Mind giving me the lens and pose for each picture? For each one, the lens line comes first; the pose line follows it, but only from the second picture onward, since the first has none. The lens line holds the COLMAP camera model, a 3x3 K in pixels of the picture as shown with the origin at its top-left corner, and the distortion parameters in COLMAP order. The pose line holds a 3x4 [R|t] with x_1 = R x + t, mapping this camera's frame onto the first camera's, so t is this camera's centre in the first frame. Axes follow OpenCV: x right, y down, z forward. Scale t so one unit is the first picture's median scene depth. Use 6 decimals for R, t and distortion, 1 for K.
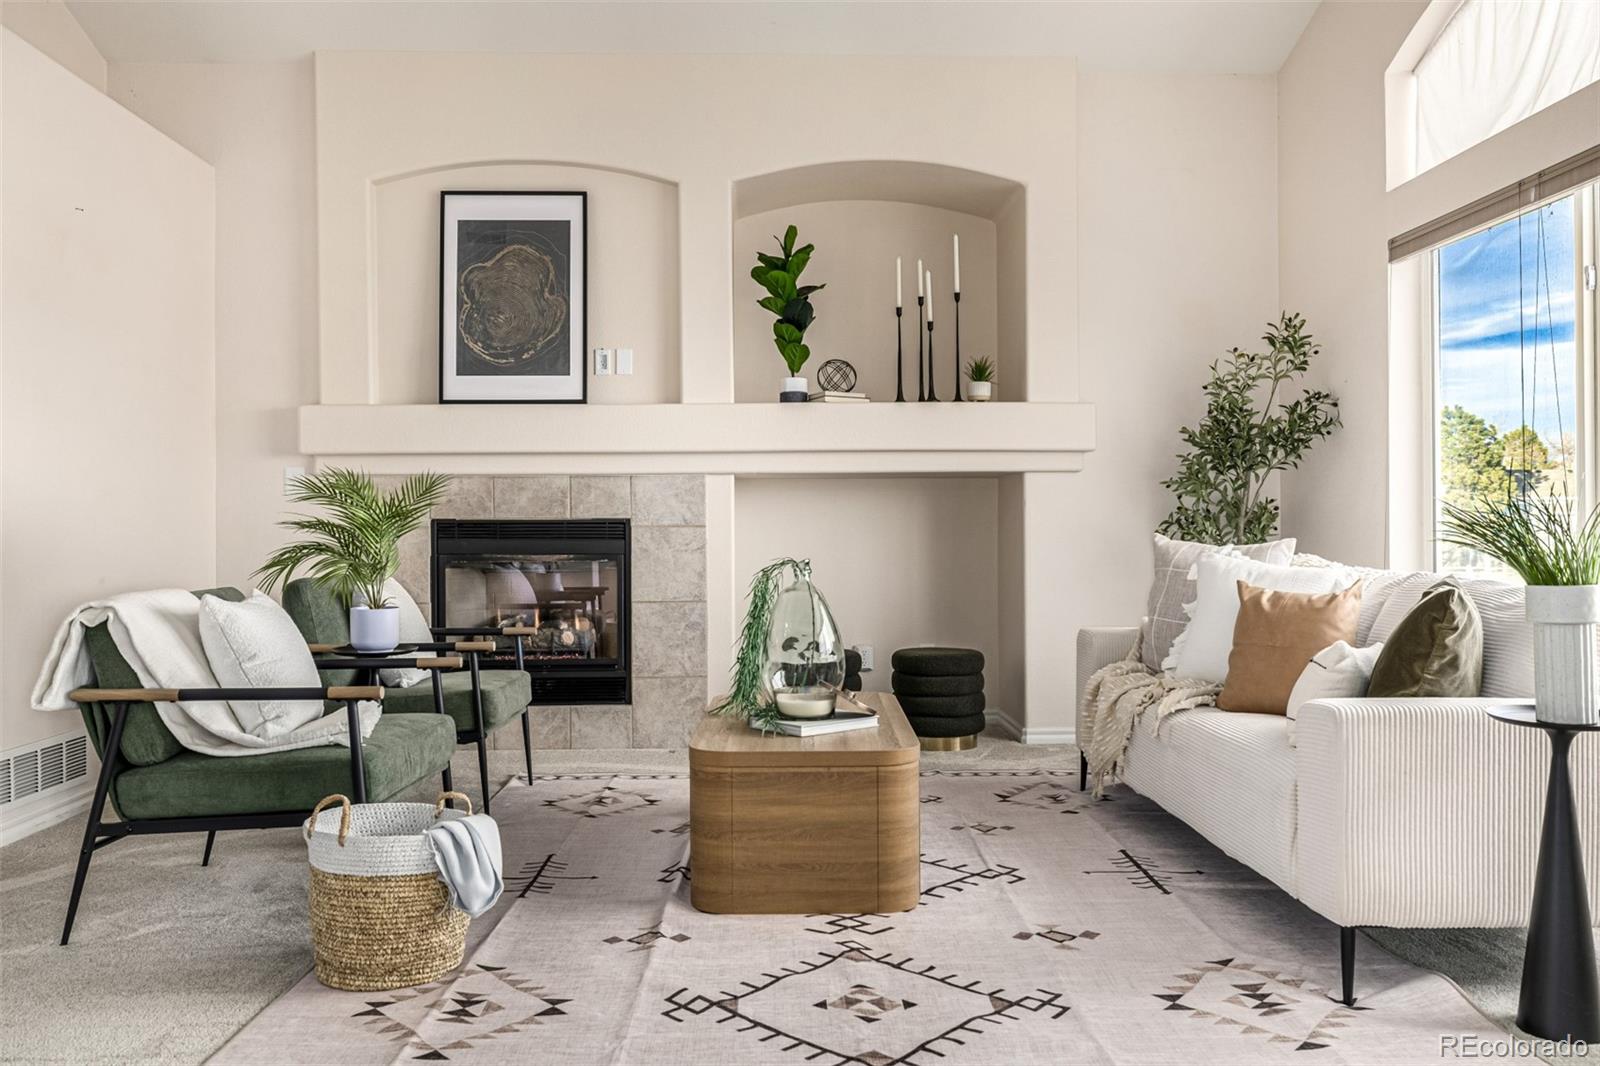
lens RADIAL K [[1292.5, 0, 800.0], [0, 1292.5, 533.0], [0, 0, 1]] dist [0.007224, 0.003936]
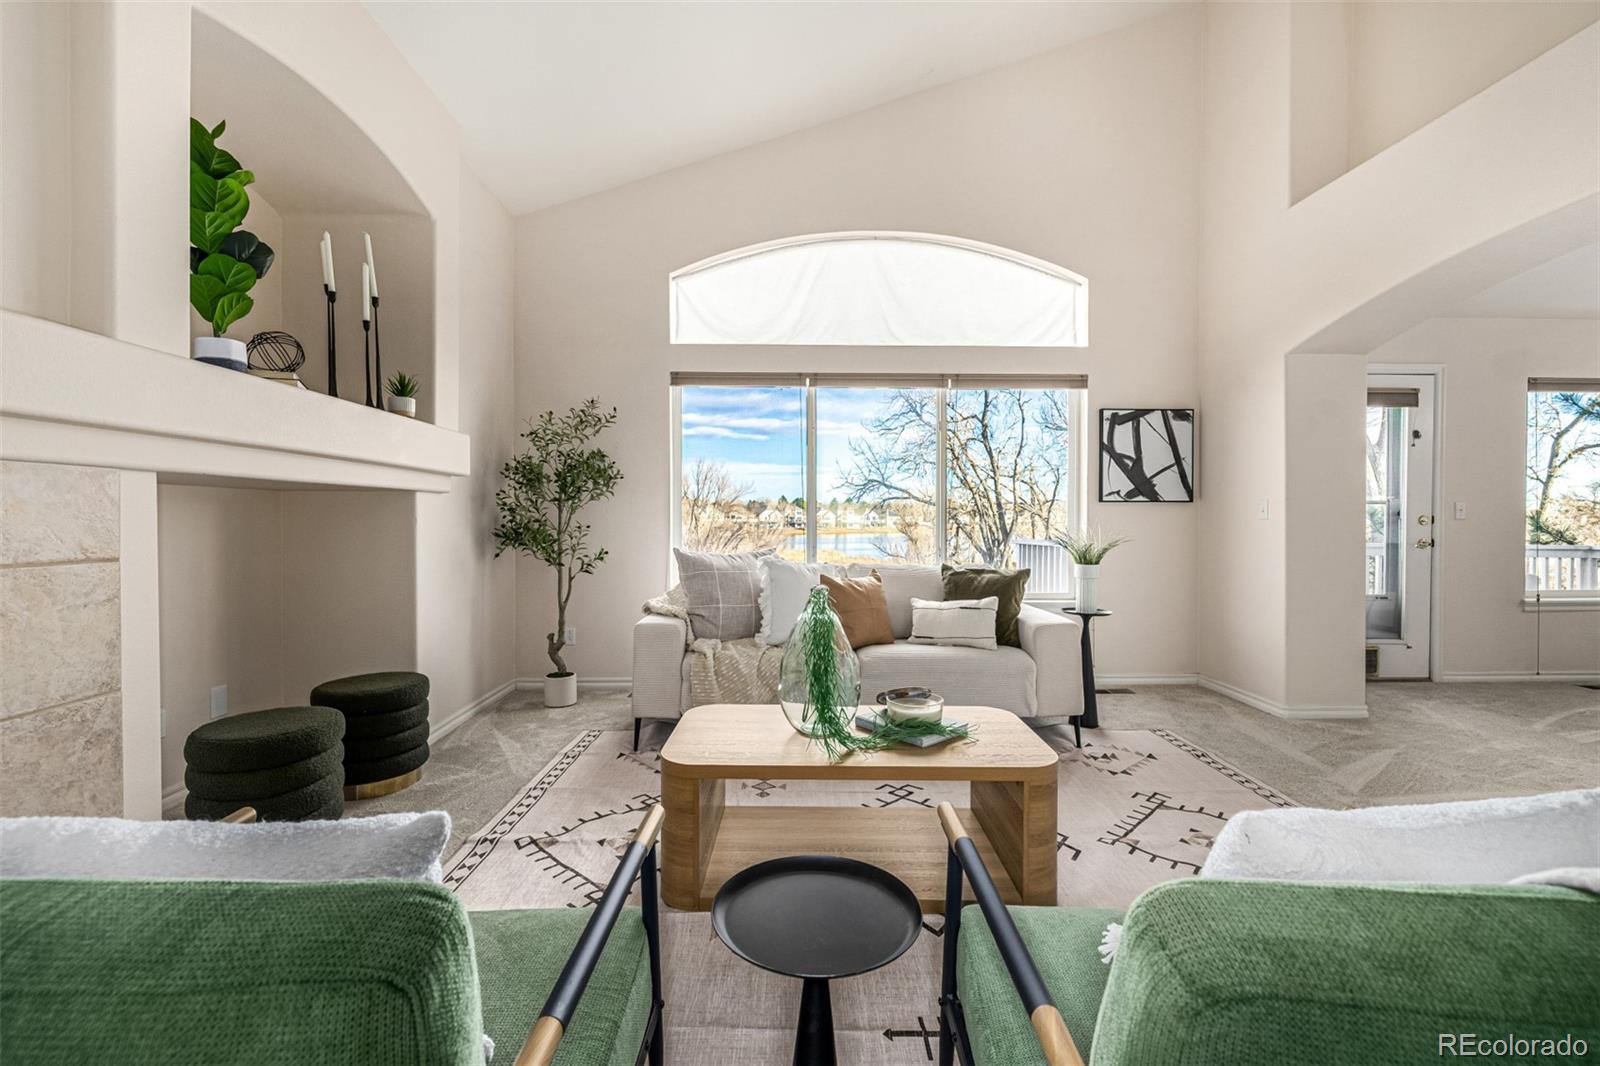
lens RADIAL K [[667.1, 0, 795.9], [0, 667.1, 528.4], [0, 0, 1]] dist [0.001068, 0.000171]
pose [[0.008260, -0.006814, 0.999943, -0.373653], [0.001823, 0.999975, 0.006799, -0.020663], [-0.999964, 0.001767, 0.008272, 0.707373]]
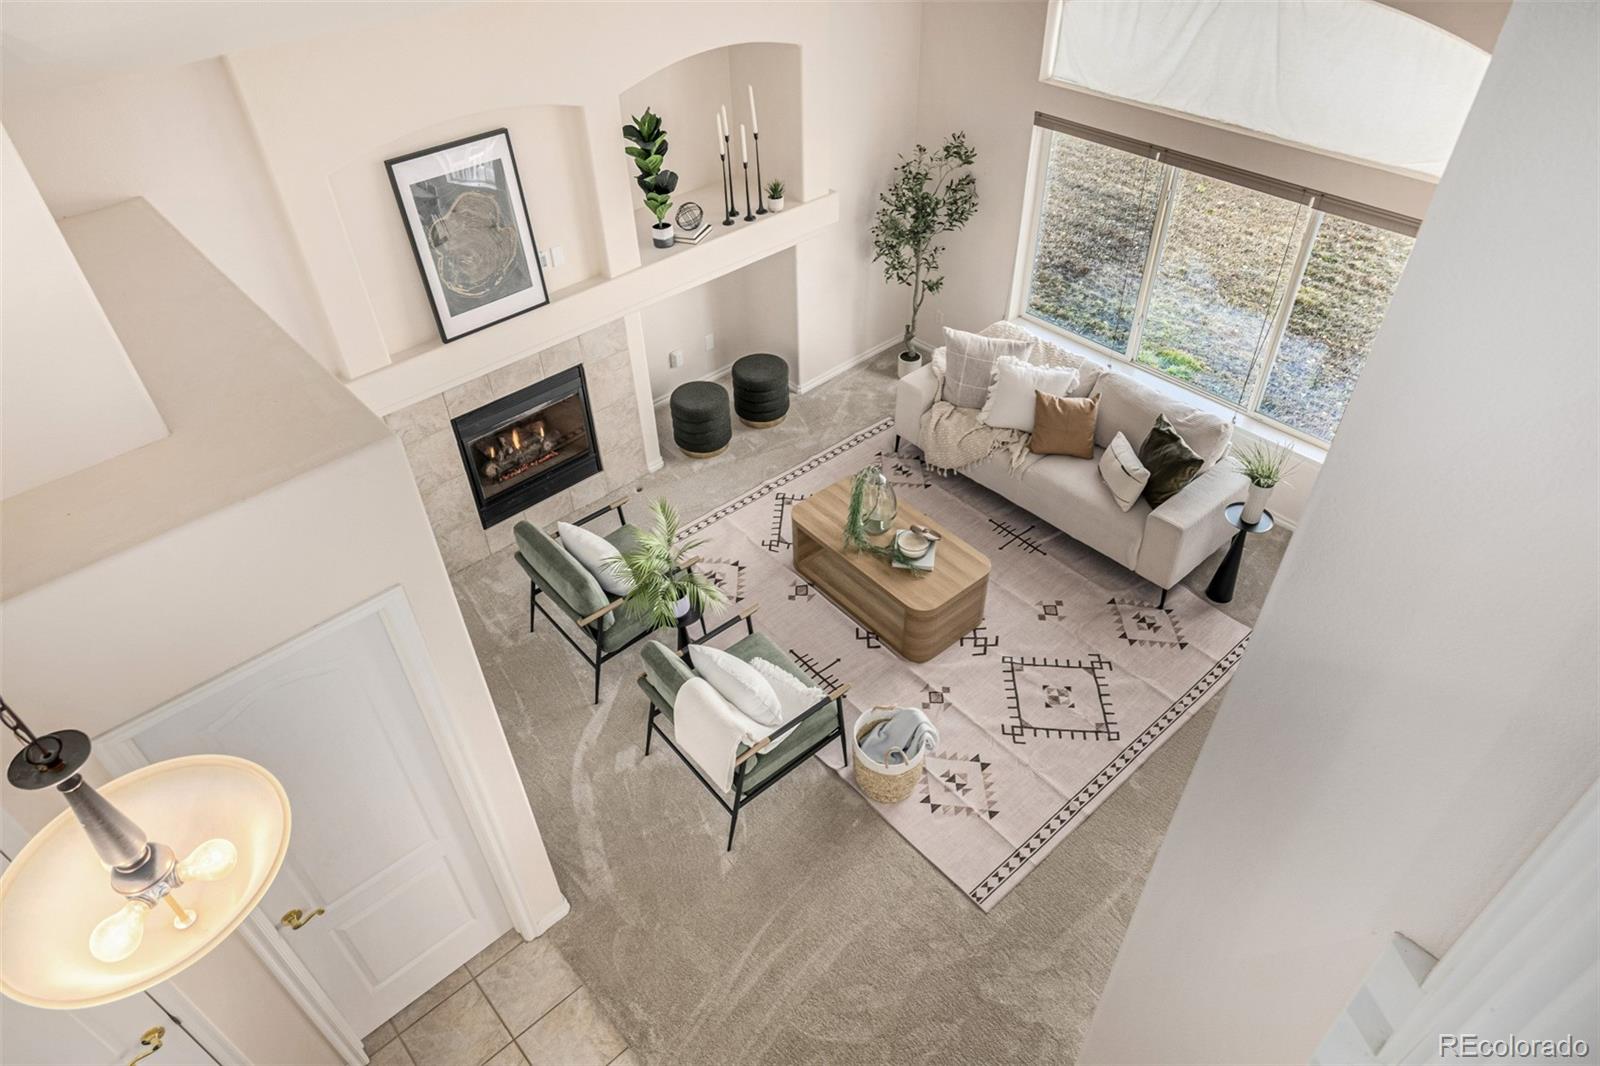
lens RADIAL K [[979.2, 0, 800.0], [0, 979.2, 533.0], [0, 0, 1]] dist [-0.001395, -0.000176]
pose [[0.762499, -0.432771, 0.480941, -0.540656], [0.018043, 0.757287, 0.652833, -0.556346], [-0.646737, -0.489107, 0.585239, 0.156669]]
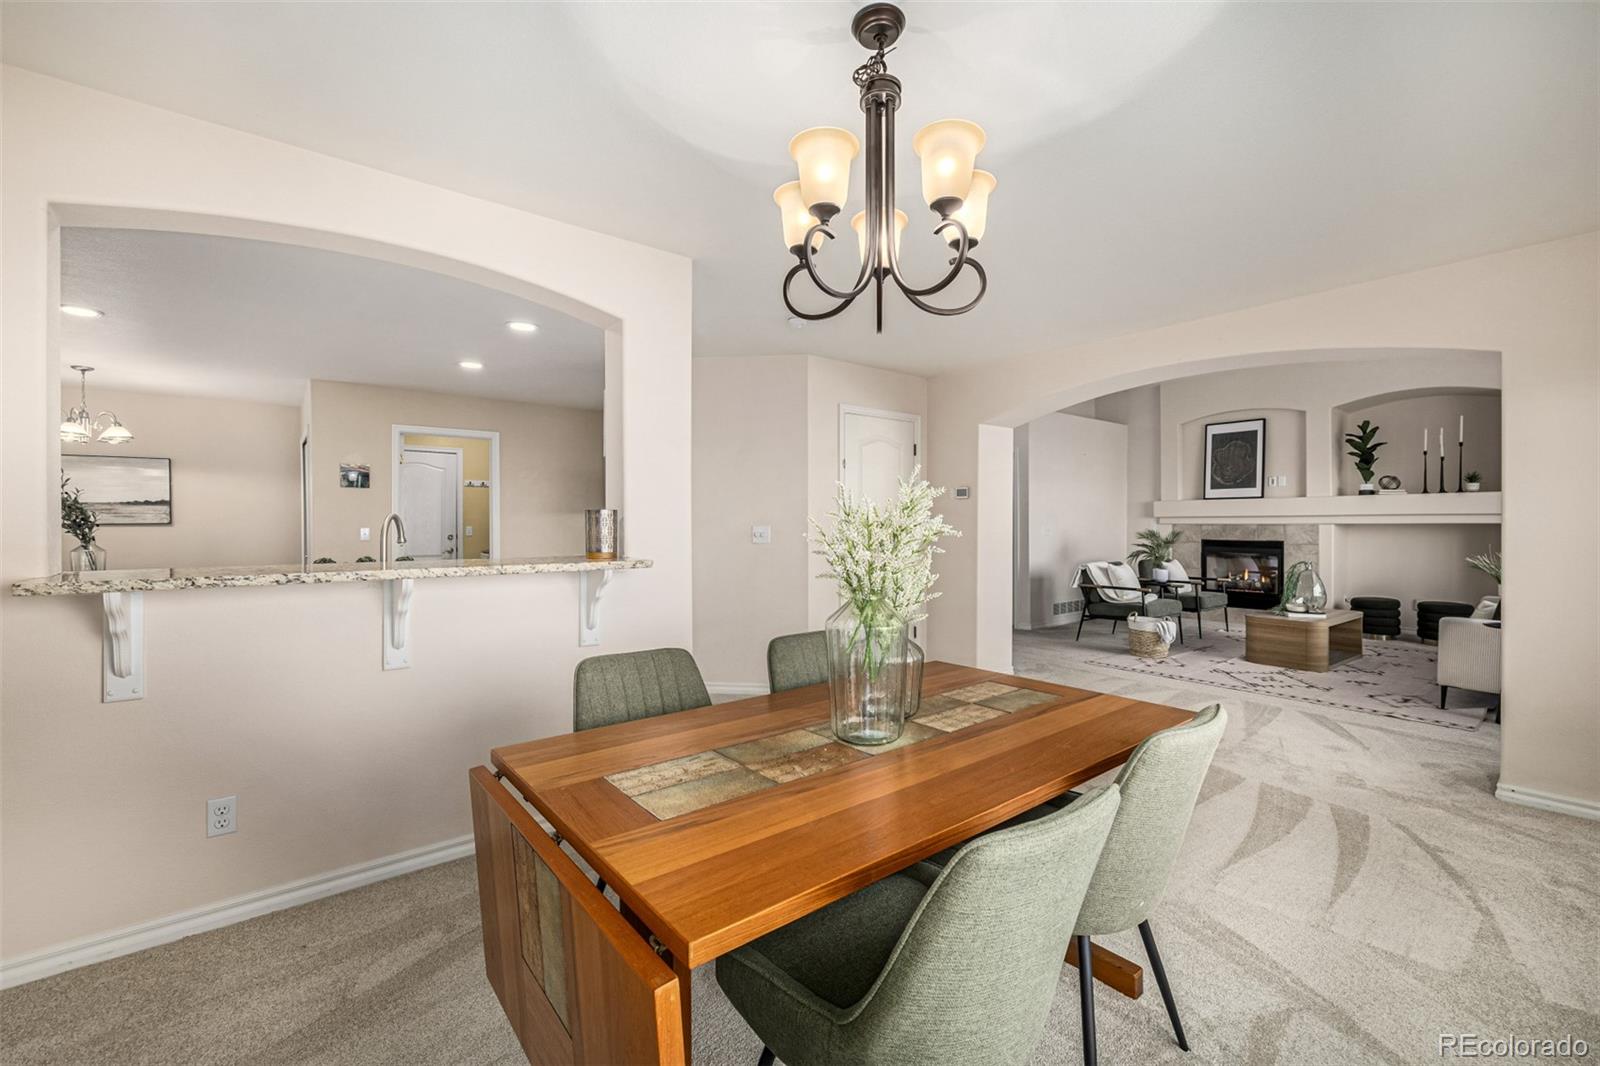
lens RADIAL K [[671.3, 0, 798.9], [0, 671.3, 528.1], [0, 0, 1]] dist [-0.000104, -0.000212]
pose [[0.601440, 0.011142, -0.798841, 0.367336], [-0.006327, 0.999938, 0.009184, -0.044194], [0.798893, -0.000469, 0.601473, -0.605557]]
